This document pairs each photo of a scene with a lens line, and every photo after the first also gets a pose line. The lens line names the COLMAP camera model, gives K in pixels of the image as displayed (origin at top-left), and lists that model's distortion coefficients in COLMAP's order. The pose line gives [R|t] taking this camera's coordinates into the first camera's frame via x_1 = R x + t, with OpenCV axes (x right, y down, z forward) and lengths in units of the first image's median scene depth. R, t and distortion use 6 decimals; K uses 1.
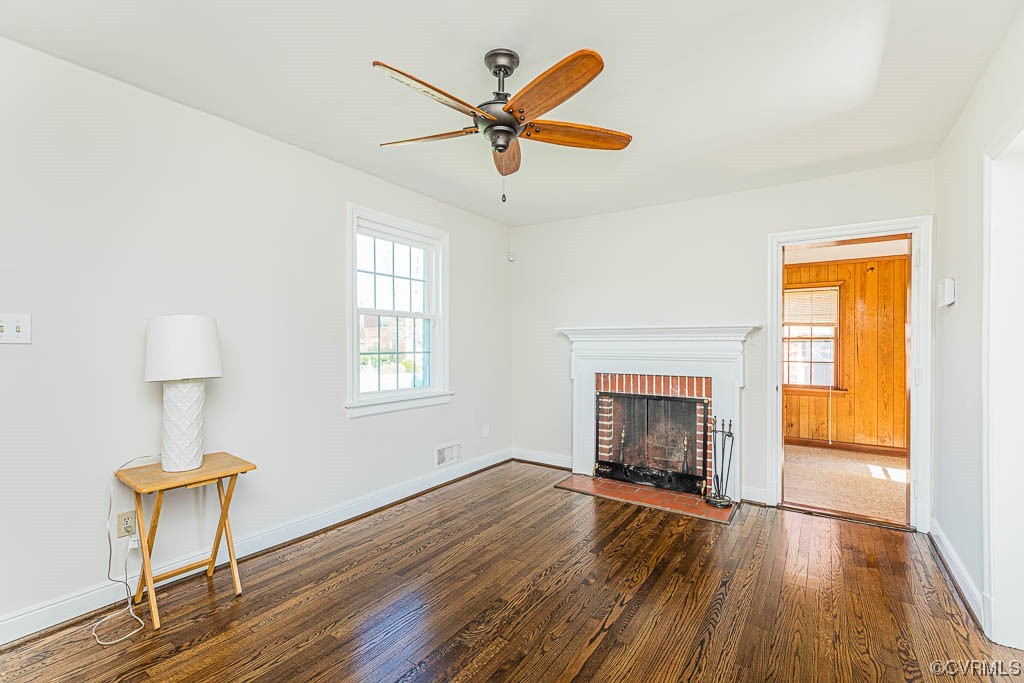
lens RADIAL K [[470.5, 0, 514.1], [0, 470.5, 345.5], [0, 0, 1]] dist [0.011758, -0.001070]
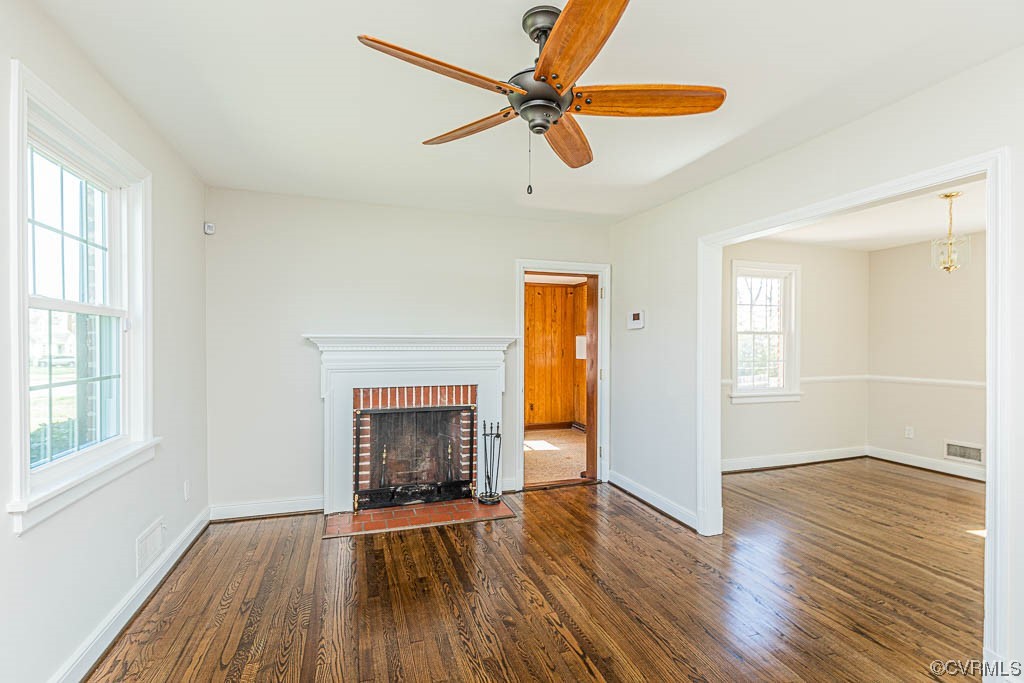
lens RADIAL K [[470.5, 0, 515.7], [0, 470.5, 341.3], [0, 0, 1]] dist [0.011758, -0.001070]
pose [[0.597318, 0.002380, 0.802001, -0.363112], [0.002153, 0.999987, -0.004571, -0.024003], [-0.802002, 0.004457, 0.597305, 0.281930]]
